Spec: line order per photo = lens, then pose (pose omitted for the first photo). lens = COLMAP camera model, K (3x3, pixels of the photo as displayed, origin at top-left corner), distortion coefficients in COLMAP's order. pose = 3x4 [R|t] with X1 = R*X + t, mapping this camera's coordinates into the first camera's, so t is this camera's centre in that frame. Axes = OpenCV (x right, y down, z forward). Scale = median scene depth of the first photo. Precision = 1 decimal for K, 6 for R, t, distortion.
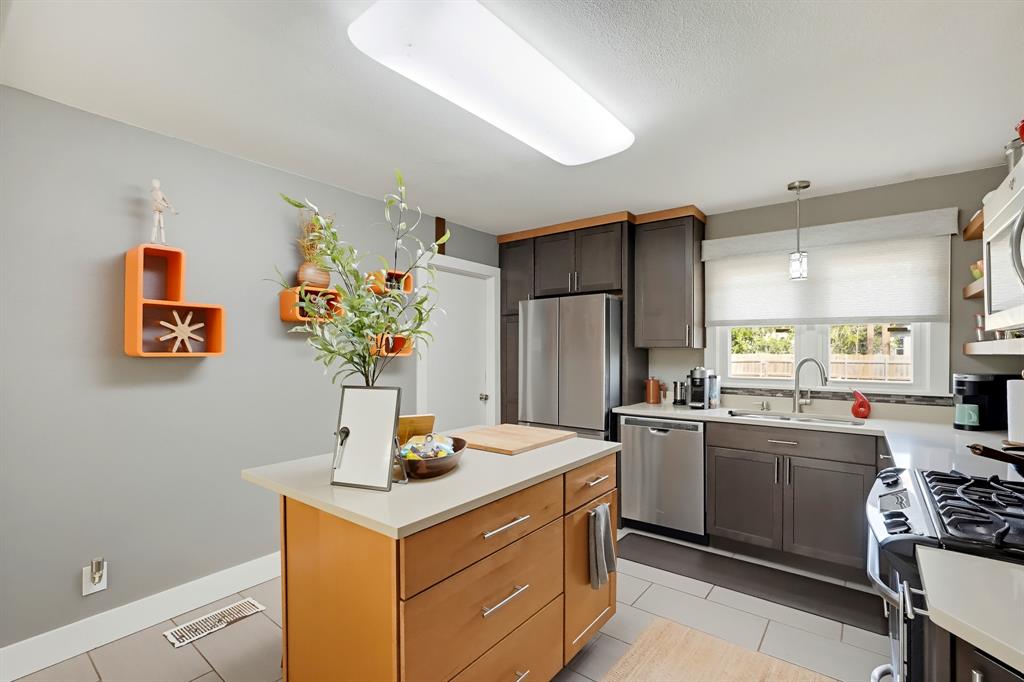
lens RADIAL K [[463.8, 0, 514.3], [0, 463.8, 353.8], [0, 0, 1]] dist [-0.002611, -0.000057]
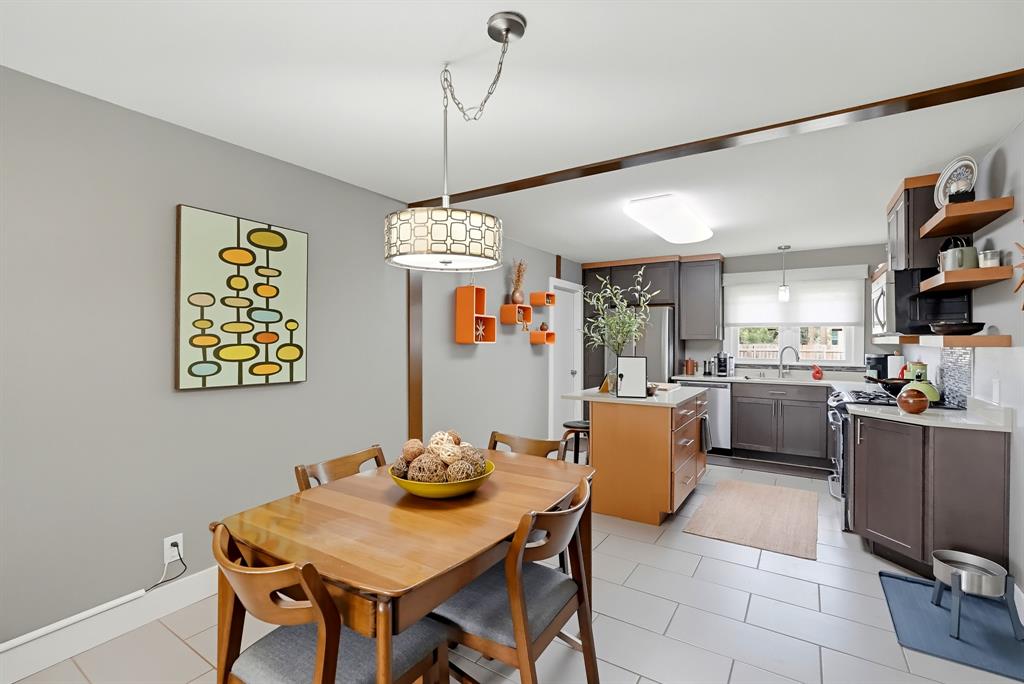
lens RADIAL K [[454.6, 0, 512.0], [0, 454.6, 342.0], [0, 0, 1]] dist [0.000223, -0.000005]
pose [[0.996901, 0.002485, 0.078625, -0.503318], [-0.002227, 0.999992, -0.003371, 0.002607], [-0.078633, 0.003186, 0.996899, -0.583442]]
